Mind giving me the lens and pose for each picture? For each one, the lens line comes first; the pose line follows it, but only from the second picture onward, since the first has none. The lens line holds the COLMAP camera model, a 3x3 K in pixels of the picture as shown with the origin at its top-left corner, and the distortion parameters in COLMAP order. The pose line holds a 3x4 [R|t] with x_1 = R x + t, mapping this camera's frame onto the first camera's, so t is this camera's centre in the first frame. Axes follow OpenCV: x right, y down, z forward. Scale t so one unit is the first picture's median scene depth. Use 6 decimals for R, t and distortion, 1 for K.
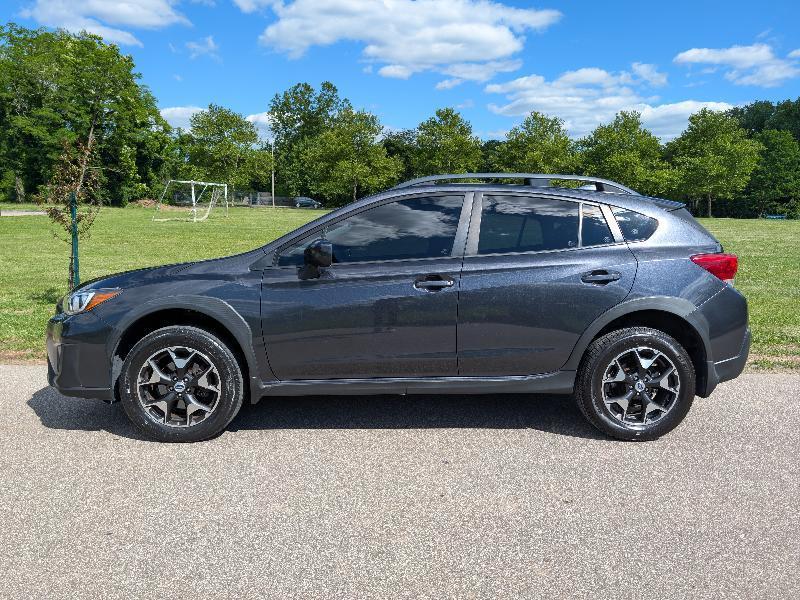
lens RADIAL K [[589.9, 0, 400.0], [0, 589.9, 300.0], [0, 0, 1]] dist [0.008724, 0.004216]
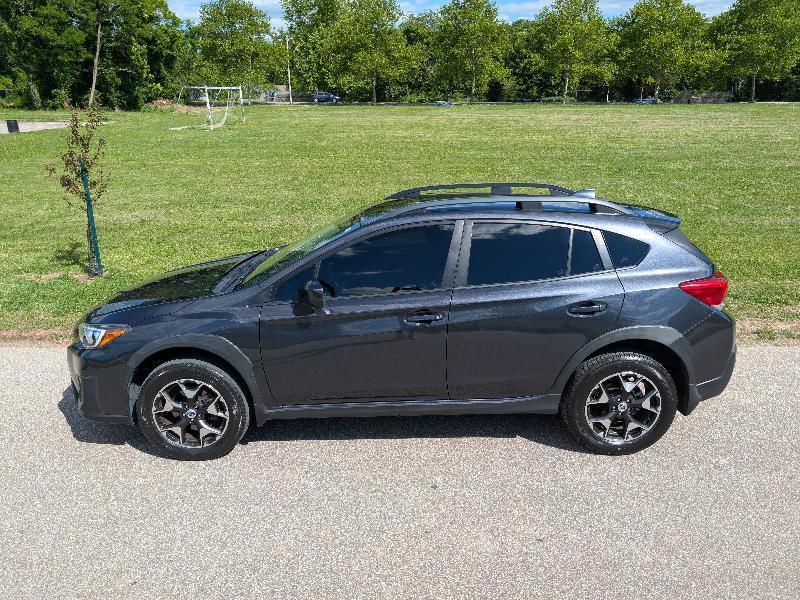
lens RADIAL K [[592.2, 0, 399.8], [0, 592.2, 289.2], [0, 0, 1]] dist [0.006402, 0.002420]
pose [[0.998759, -0.013975, -0.047805, 0.060407], [0.022134, 0.984380, 0.174662, -0.237460], [0.044617, -0.175504, 0.983467, -0.015612]]
